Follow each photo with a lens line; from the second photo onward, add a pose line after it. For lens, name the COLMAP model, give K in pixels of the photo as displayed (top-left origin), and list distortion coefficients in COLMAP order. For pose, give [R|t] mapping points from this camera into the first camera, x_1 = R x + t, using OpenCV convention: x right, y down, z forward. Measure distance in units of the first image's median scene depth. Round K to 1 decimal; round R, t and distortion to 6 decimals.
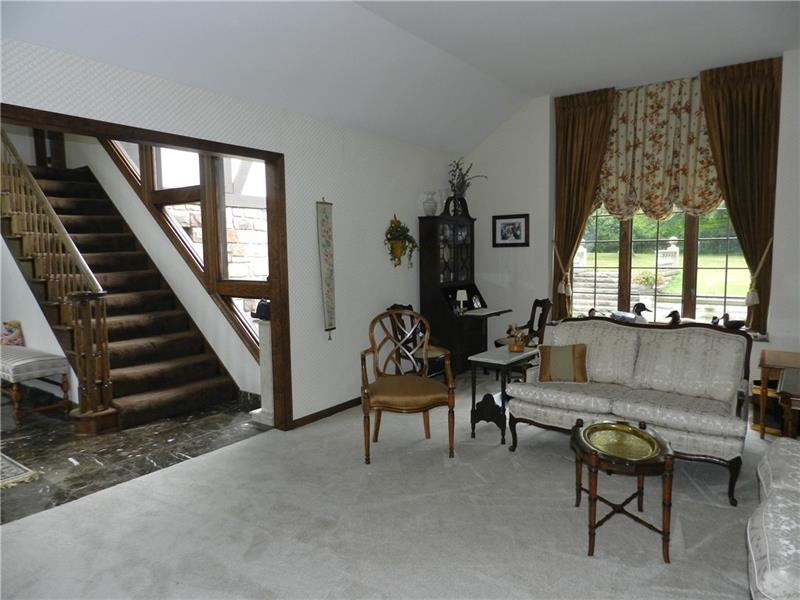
lens RADIAL K [[541.1, 0, 396.3], [0, 541.1, 298.7], [0, 0, 1]] dist [0.001735, 0.002439]
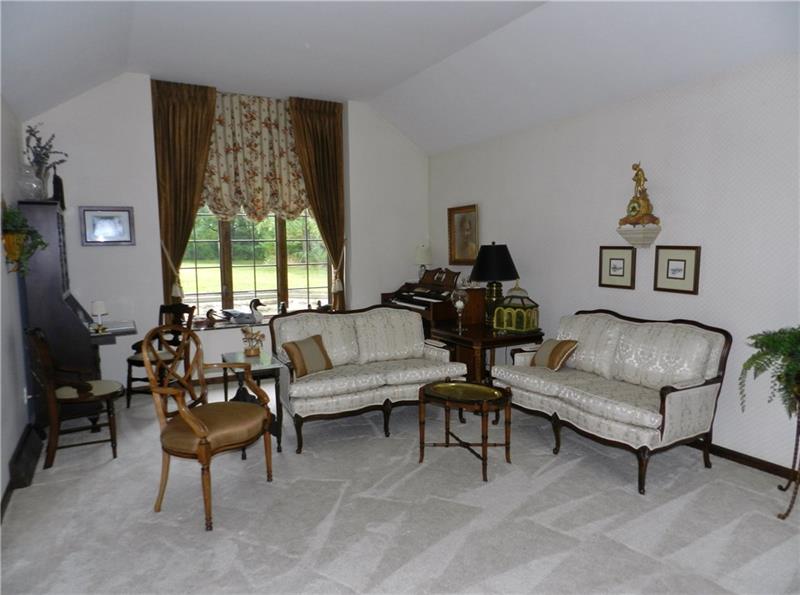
lens RADIAL K [[541.1, 0, 397.8], [0, 541.1, 299.0], [0, 0, 1]] dist [0.001735, 0.002439]
pose [[0.421488, -0.078467, 0.903433, -0.403242], [0.089610, 0.994977, 0.044611, -0.014013], [-0.902396, 0.062154, 0.426403, 0.295226]]
